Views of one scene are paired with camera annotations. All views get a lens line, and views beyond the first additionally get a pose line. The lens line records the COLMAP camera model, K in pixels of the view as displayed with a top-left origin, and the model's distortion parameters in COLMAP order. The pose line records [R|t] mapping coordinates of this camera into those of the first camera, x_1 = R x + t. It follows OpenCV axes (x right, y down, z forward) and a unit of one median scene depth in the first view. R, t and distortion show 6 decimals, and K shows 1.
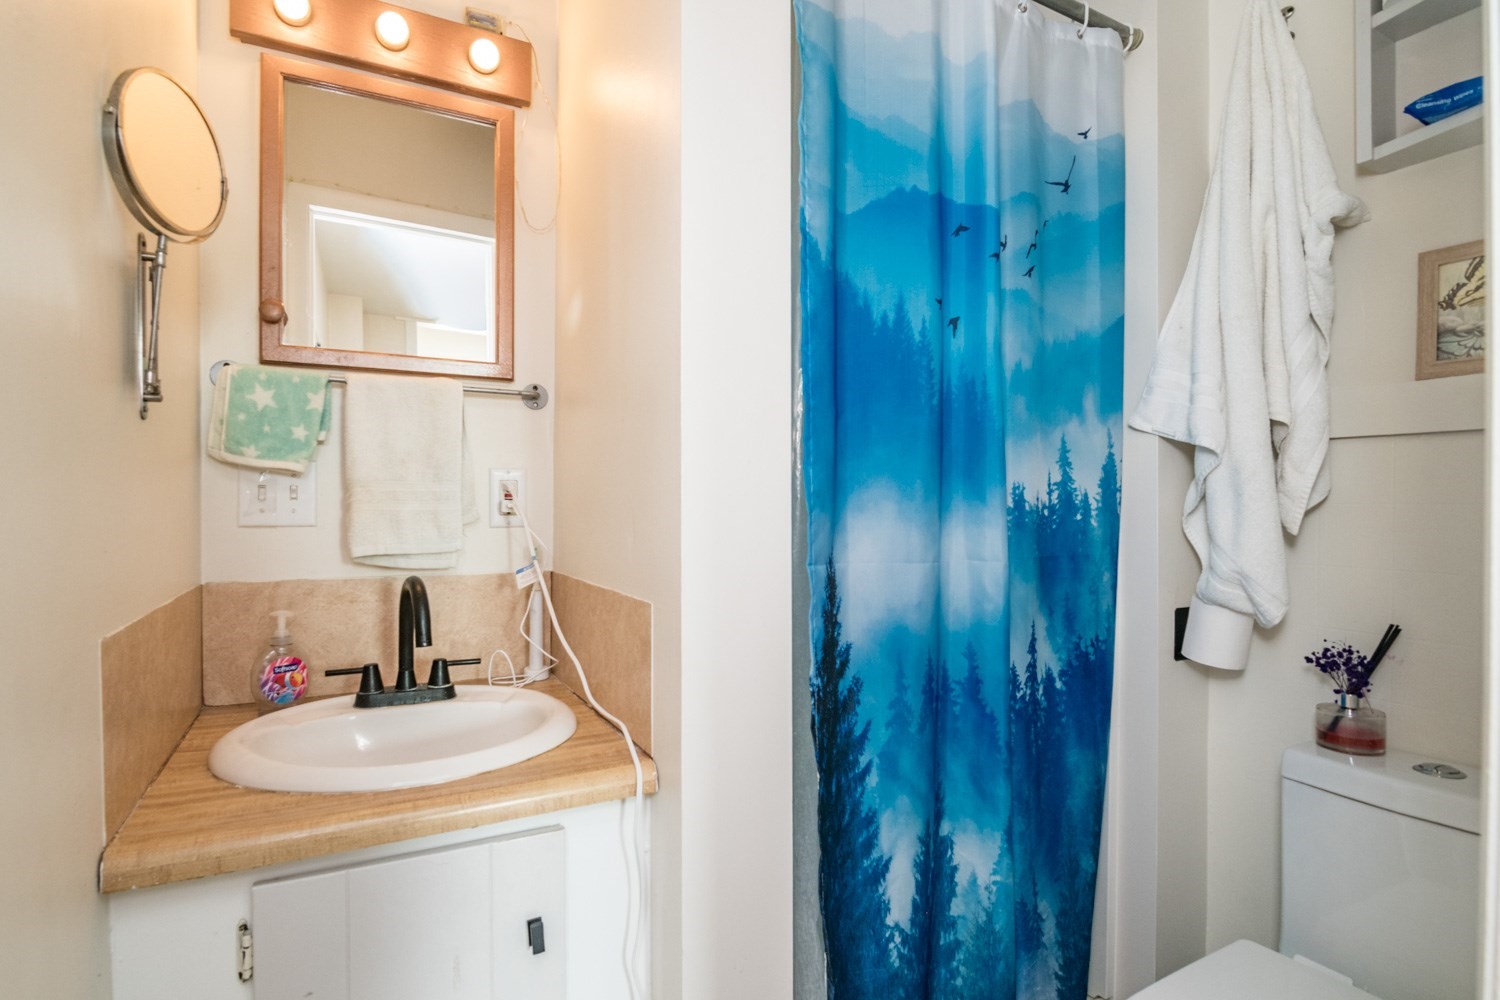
lens RADIAL K [[735.4, 0, 751.8], [0, 735.4, 503.4], [0, 0, 1]] dist [-0.006264, -0.003156]
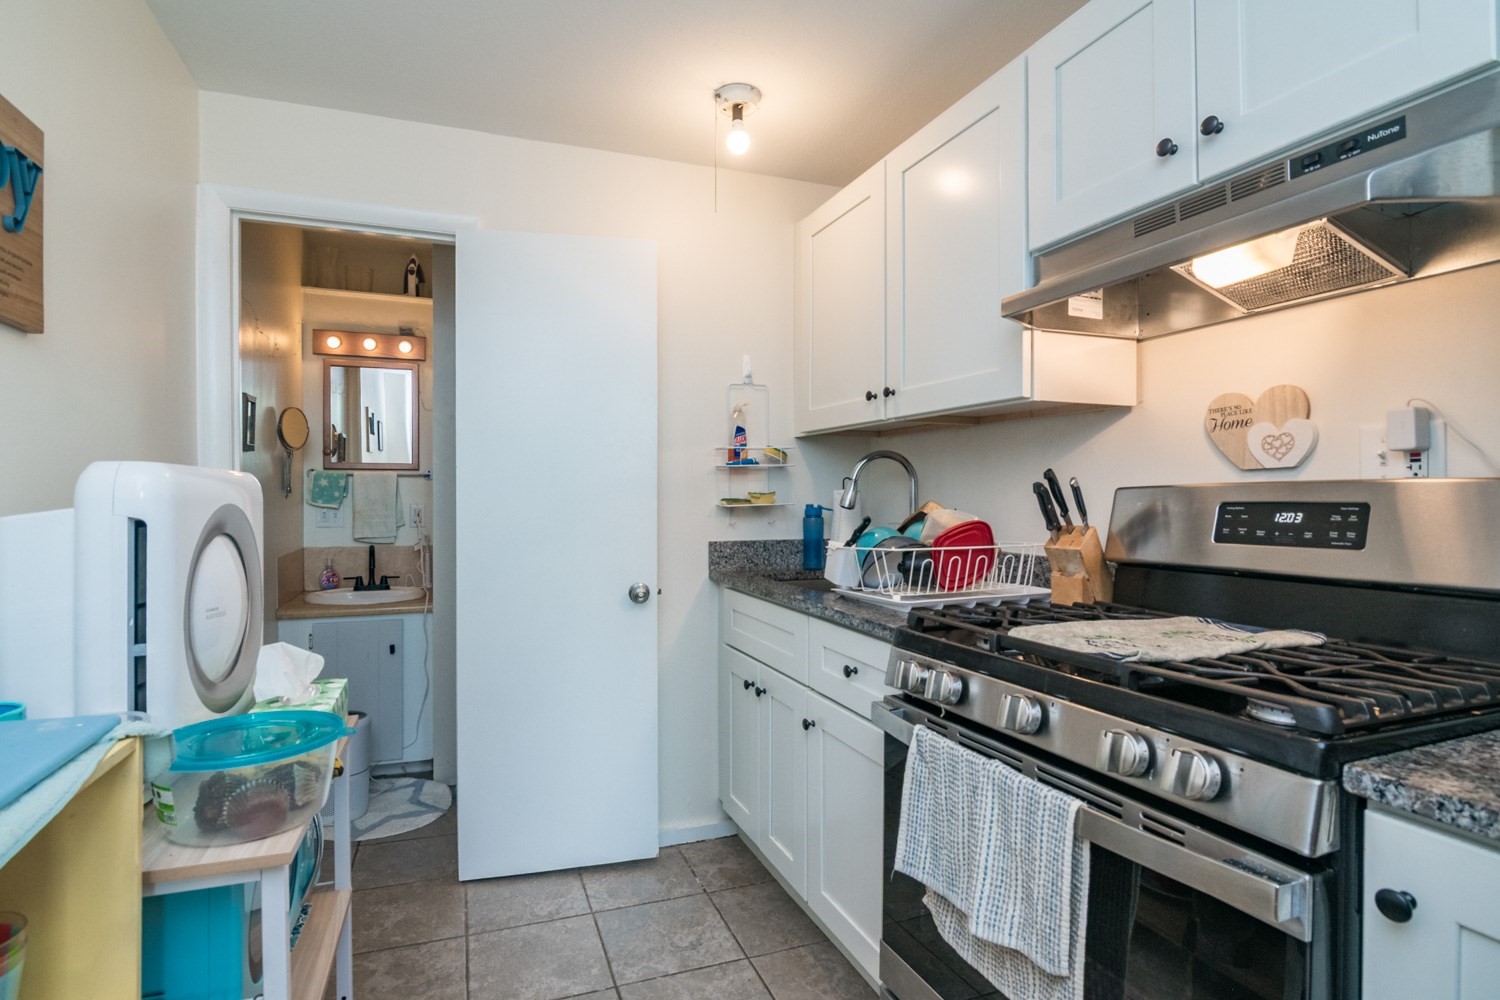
lens RADIAL K [[735.4, 0, 748.2], [0, 735.4, 496.6], [0, 0, 1]] dist [-0.006264, -0.003156]
pose [[0.992569, -0.000168, -0.121682, 1.306461], [-0.000227, 0.999995, -0.003229, -0.078871], [0.121682, 0.003233, 0.992564, -1.618357]]
